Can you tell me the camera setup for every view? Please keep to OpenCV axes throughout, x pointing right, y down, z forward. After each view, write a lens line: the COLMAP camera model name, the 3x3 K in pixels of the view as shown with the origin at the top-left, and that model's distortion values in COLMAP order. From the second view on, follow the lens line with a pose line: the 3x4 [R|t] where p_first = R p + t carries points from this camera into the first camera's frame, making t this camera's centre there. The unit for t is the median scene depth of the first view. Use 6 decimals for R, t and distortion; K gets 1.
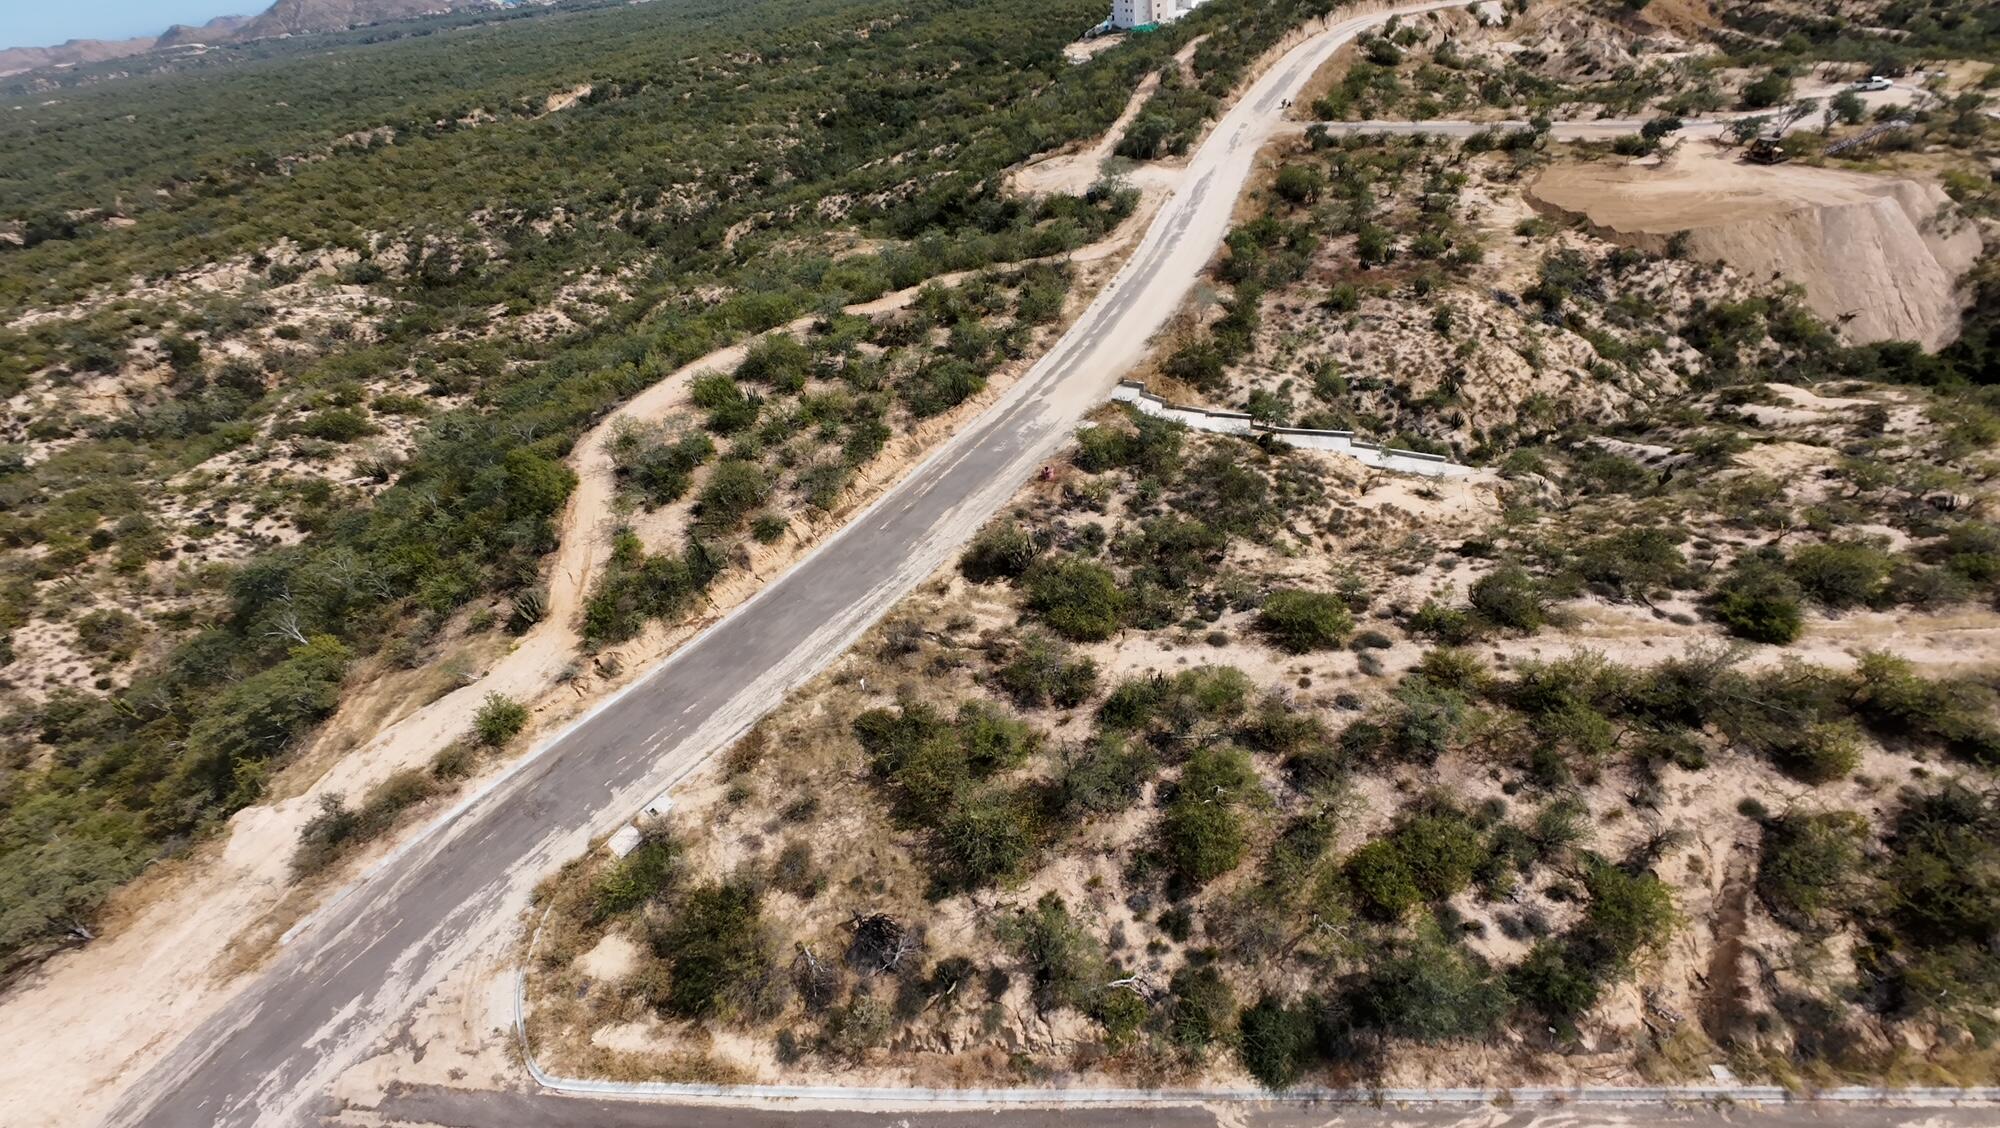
lens RADIAL K [[784.9, 0, 1004.8], [0, 784.9, 563.0], [0, 0, 1]] dist [-0.007260, 0.004379]
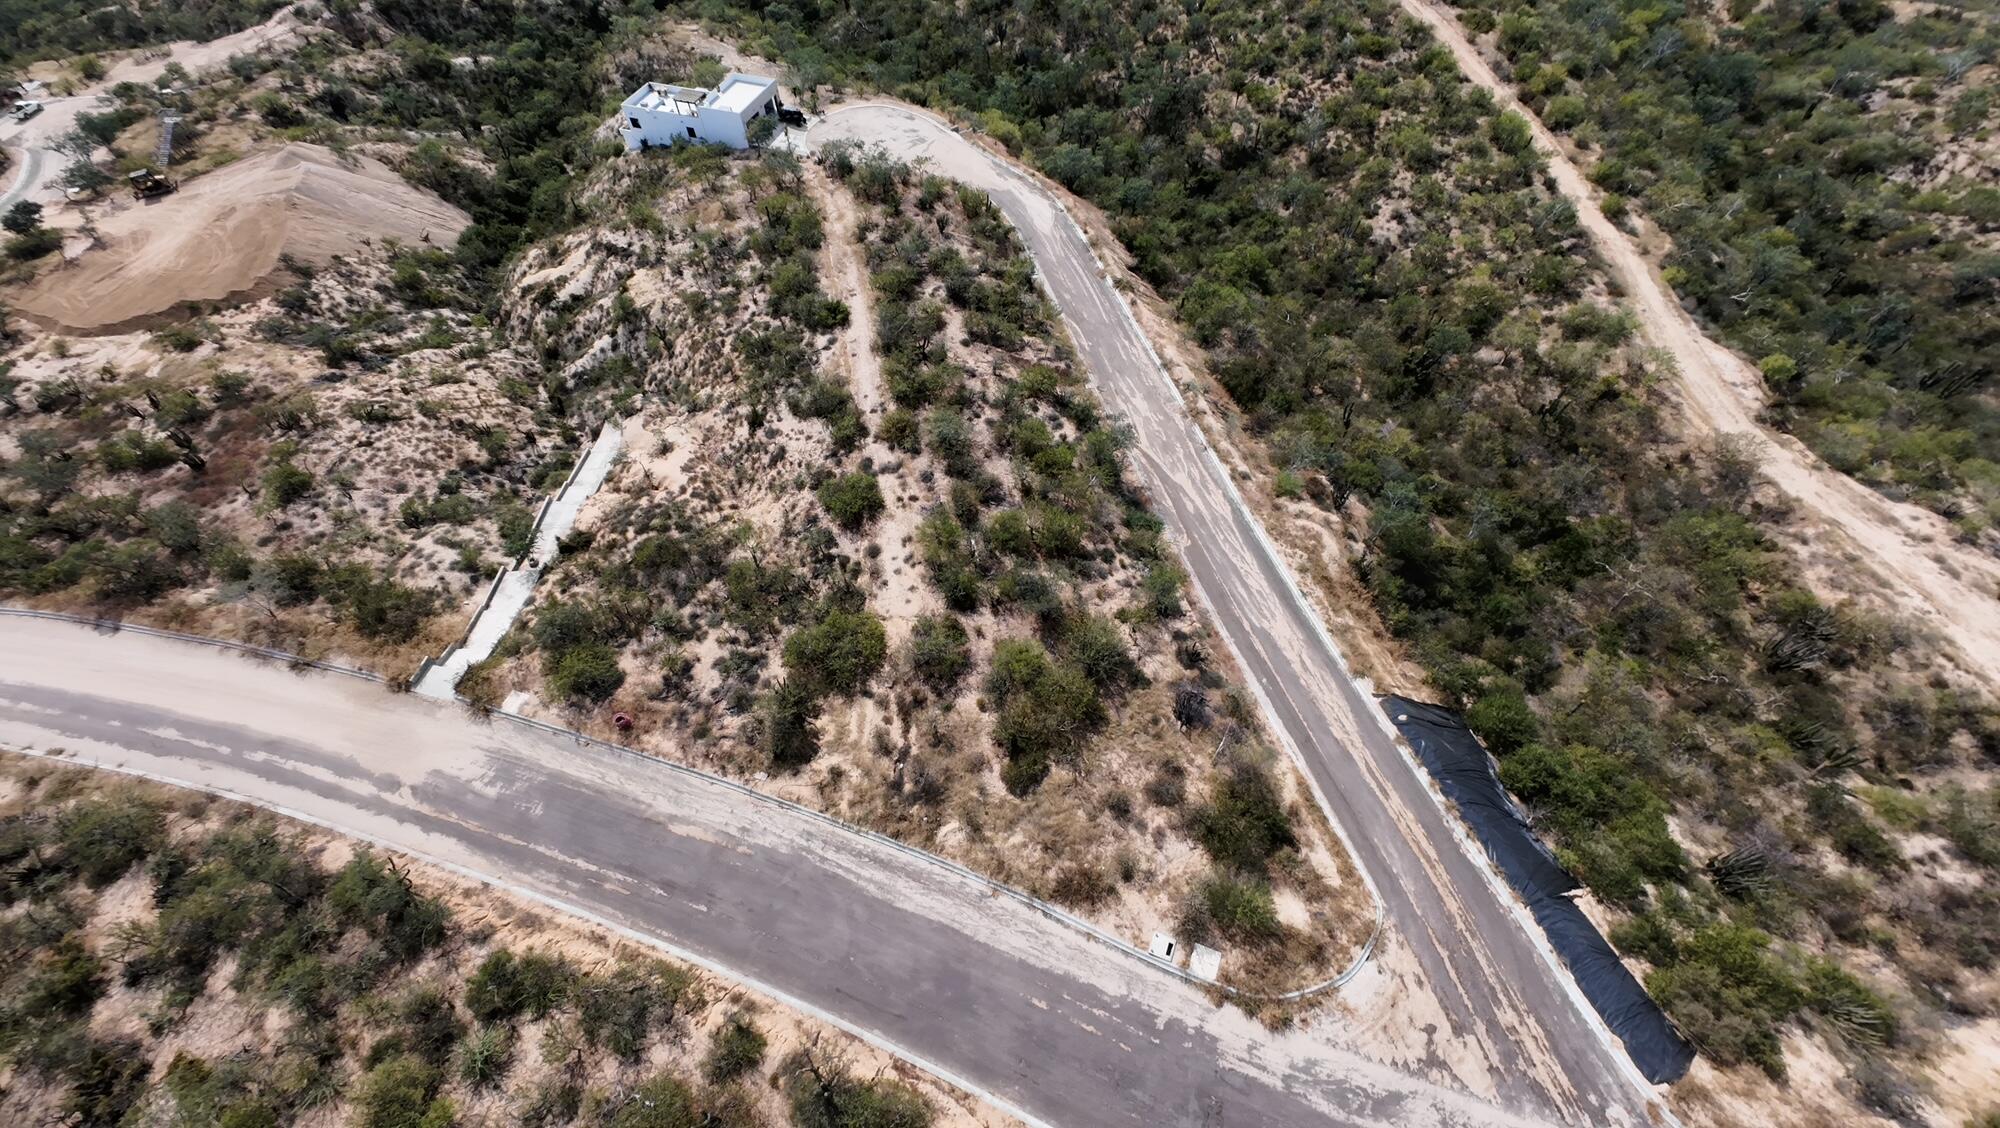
lens RADIAL K [[780.7, 0, 1001.9], [0, 780.7, 565.4], [0, 0, 1]] dist [-0.005676, 0.003020]
pose [[-0.266021, -0.700823, 0.661876, -0.514542], [0.679630, 0.350575, 0.644360, -0.461338], [-0.683619, 0.621244, 0.383041, 0.341086]]
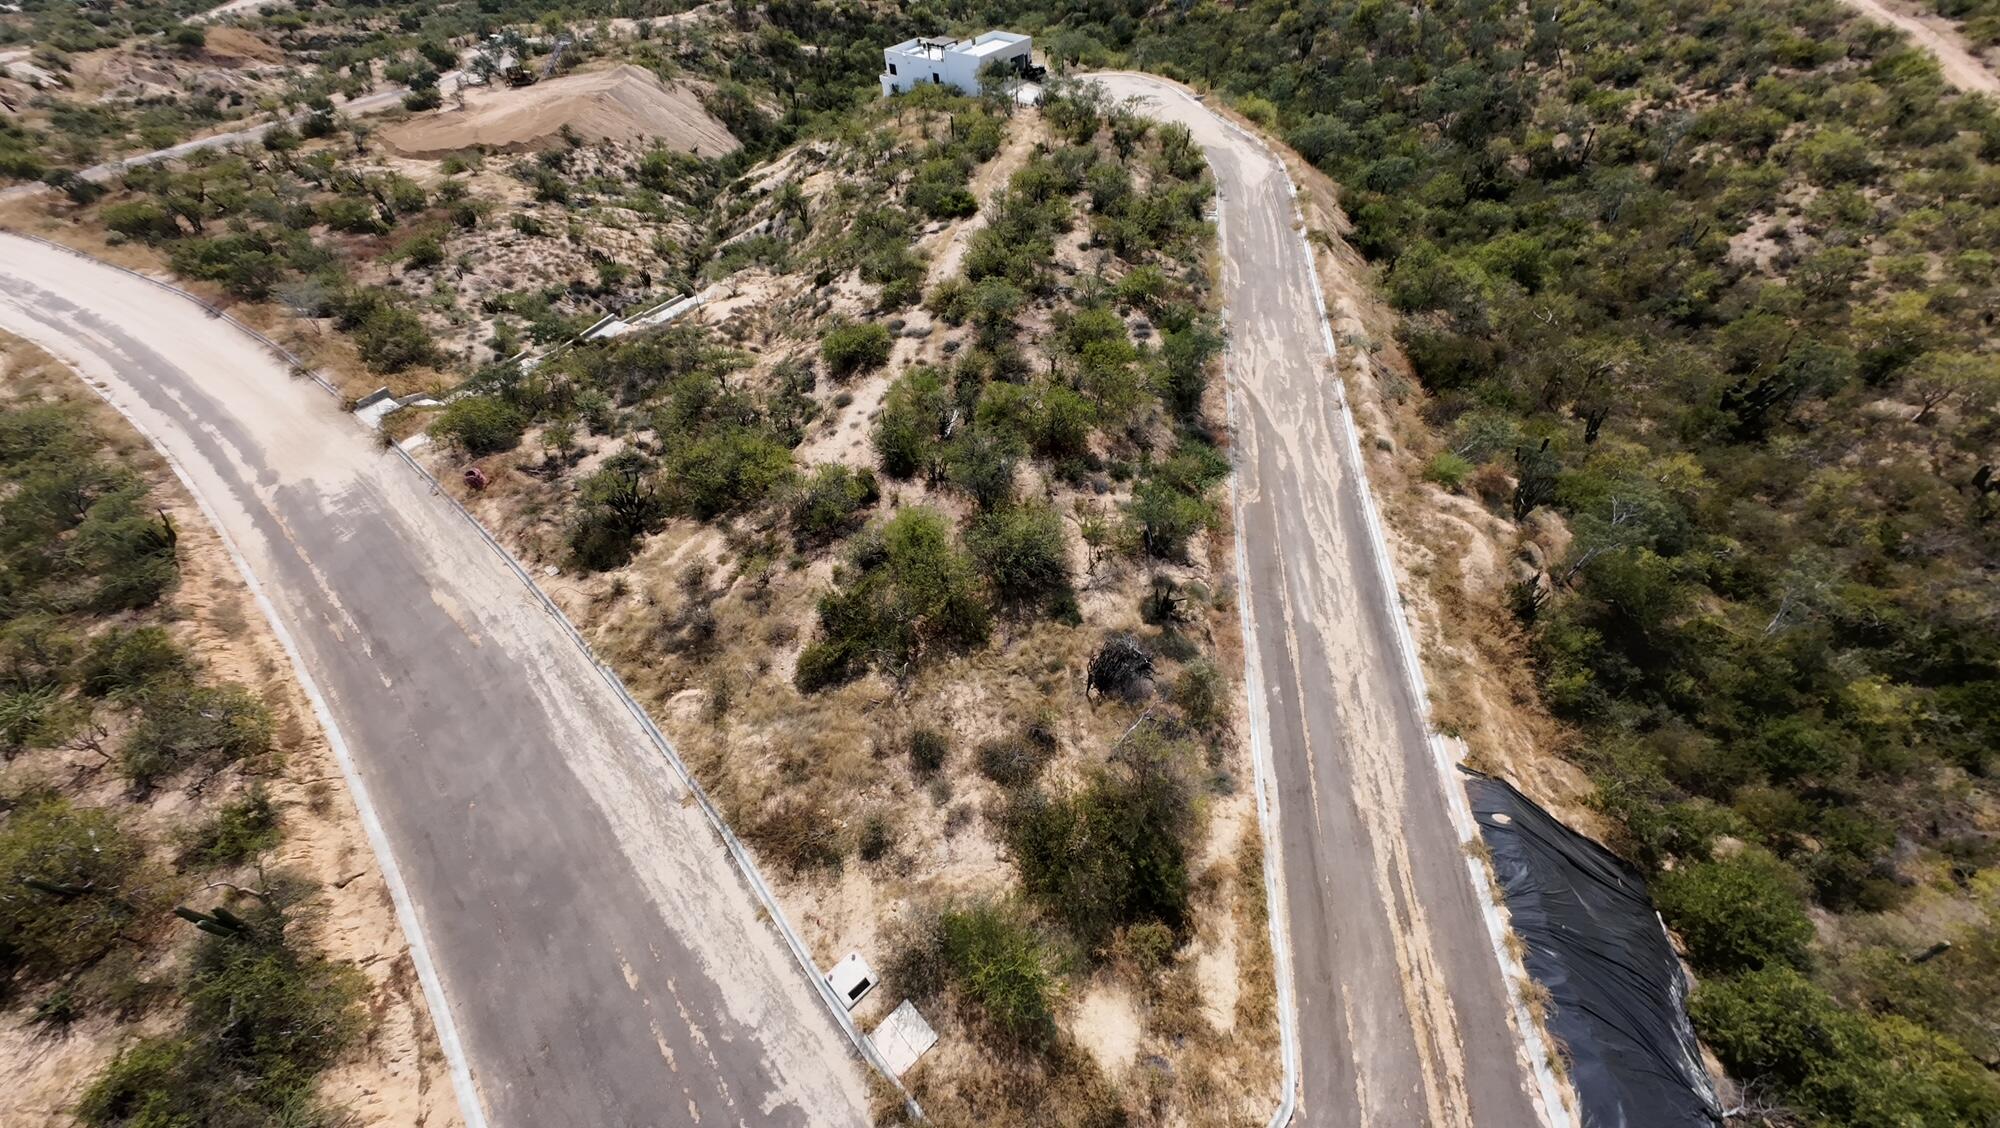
lens RADIAL K [[779.2, 0, 1002.0], [0, 779.2, 563.0], [0, 0, 1]] dist [-0.004621, 0.003256]
pose [[0.155297, -0.627492, 0.762978, -0.483639], [0.692125, 0.620206, 0.369198, 0.001065], [-0.704873, 0.470741, 0.530619, 0.365529]]
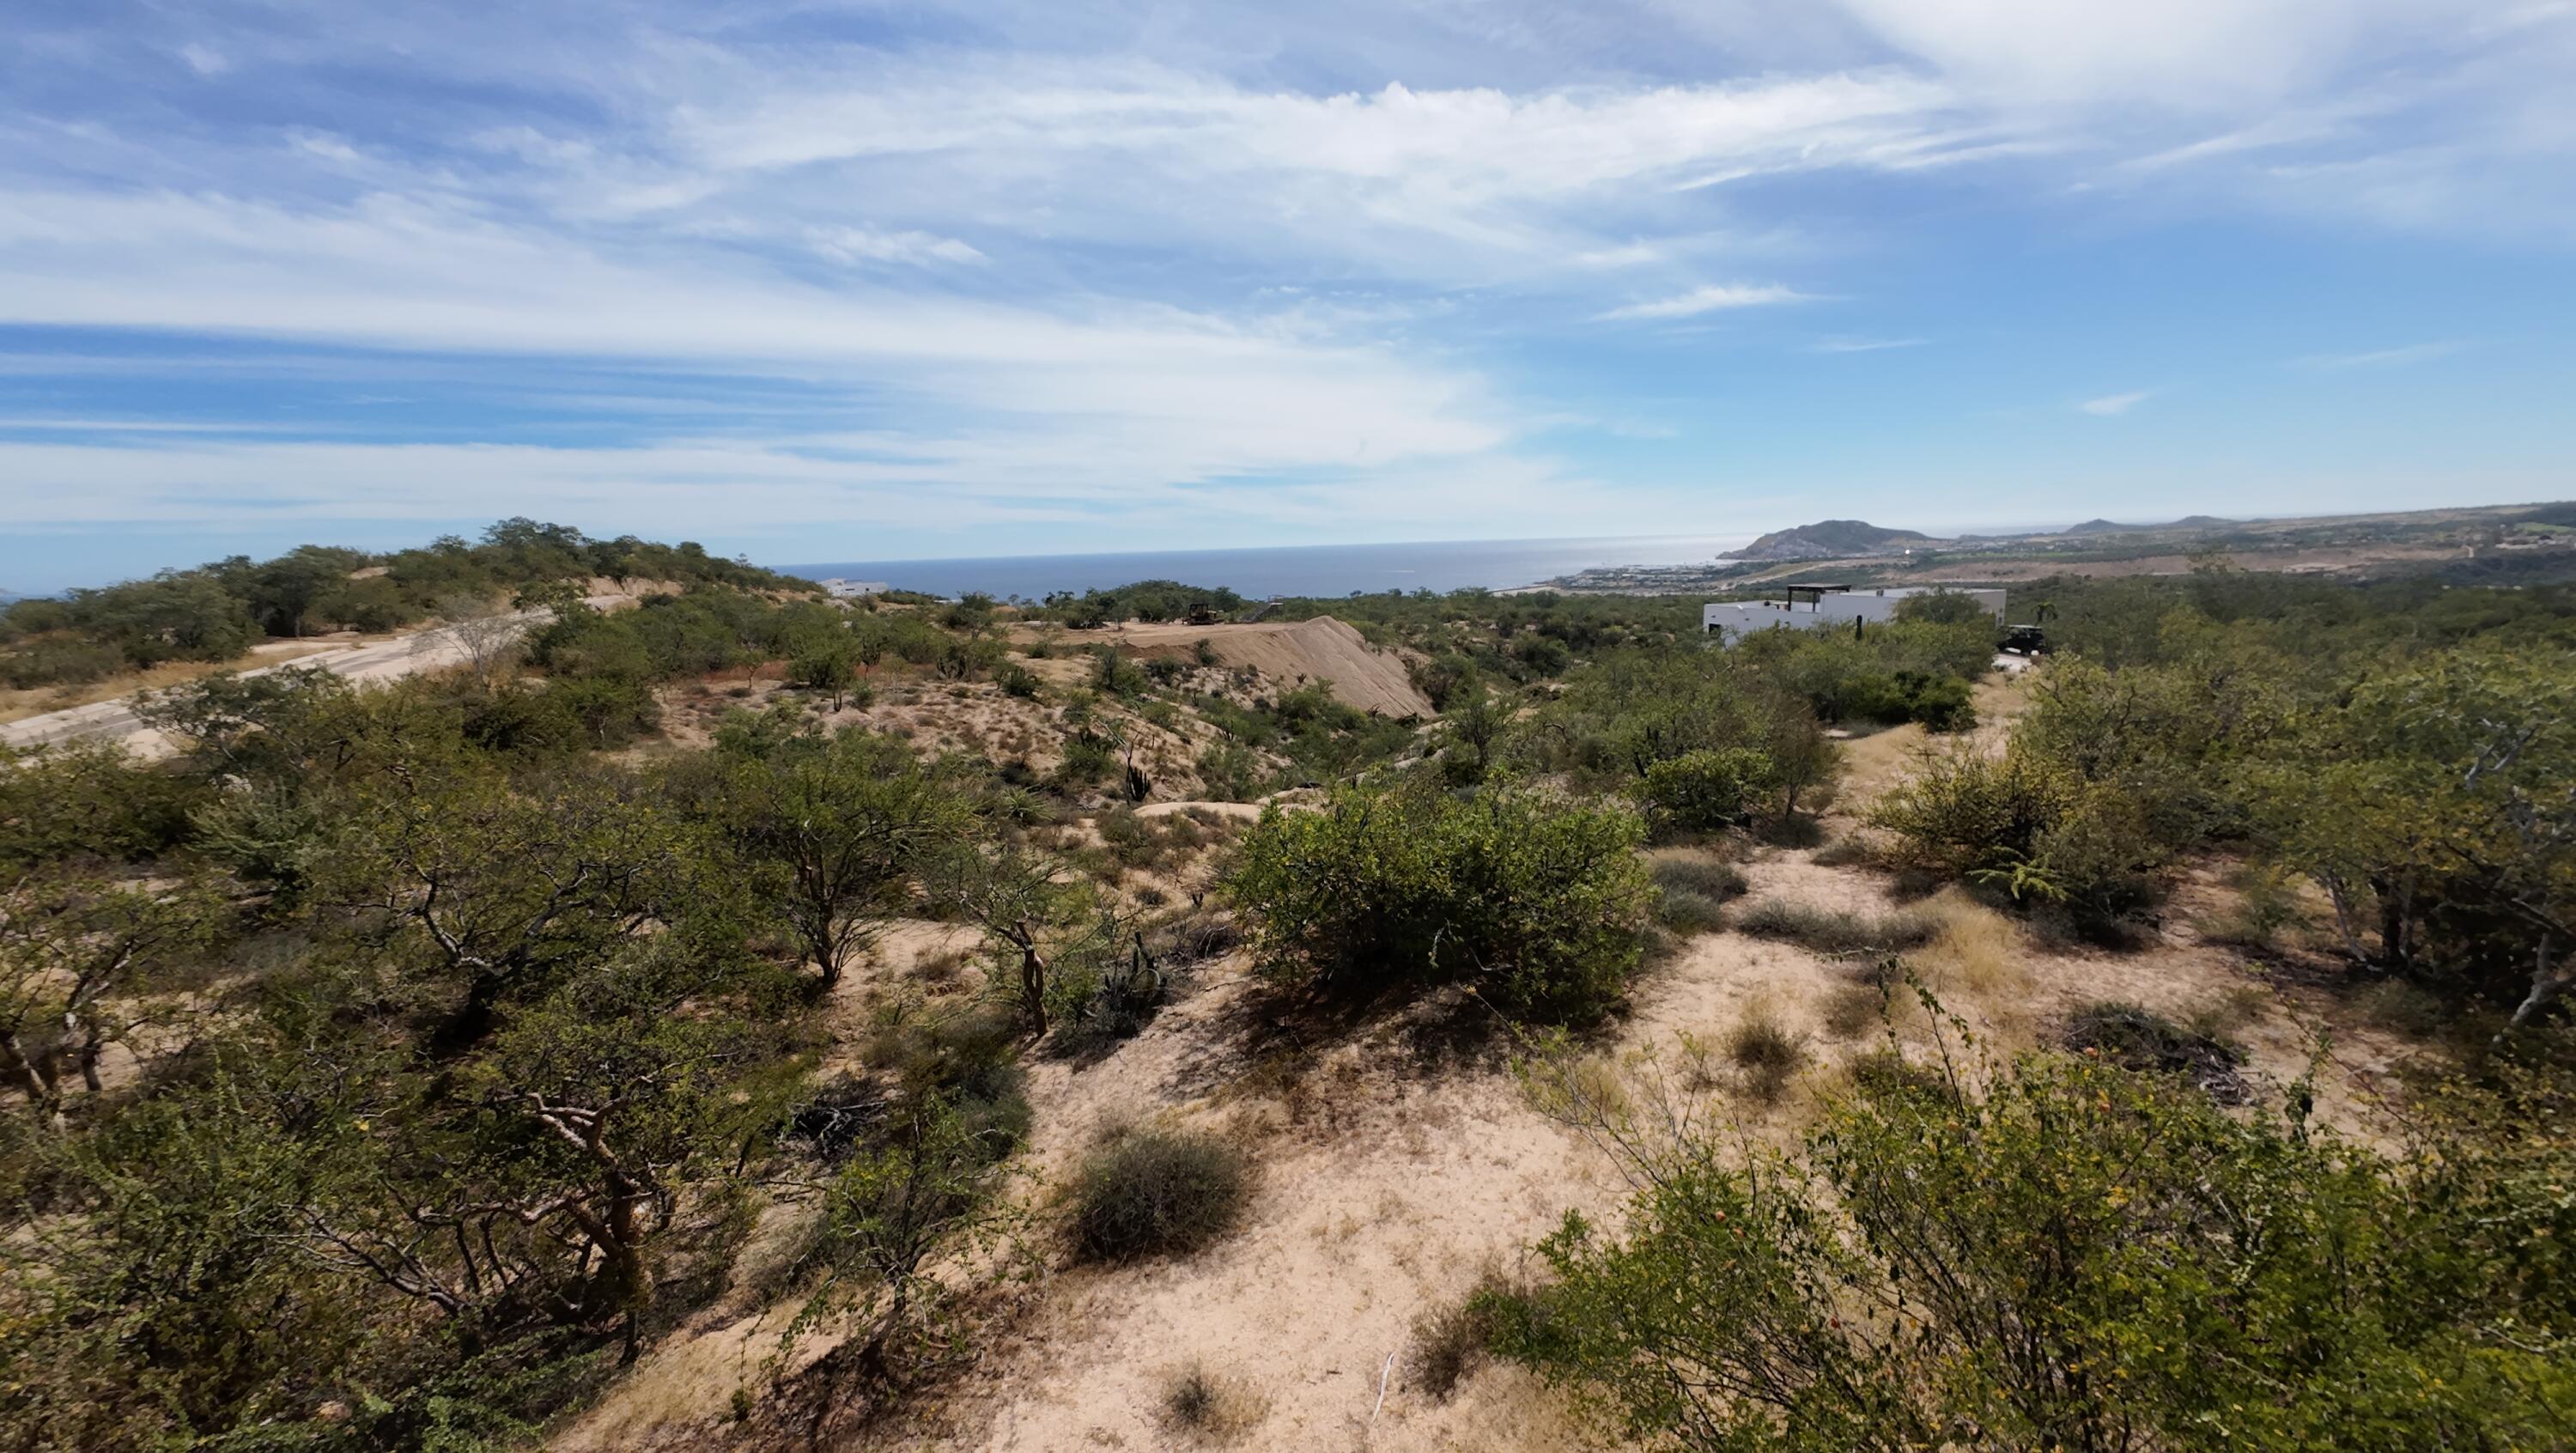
lens RADIAL K [[1003.6, 0, 1290.6], [0, 1003.6, 725.3], [0, 0, 1]] dist [-0.004621, 0.003256]
pose [[0.606987, -0.024340, 0.794339, 0.141903], [0.490857, 0.797564, -0.350645, 0.087136], [-0.625001, 0.602744, 0.496058, 0.735942]]
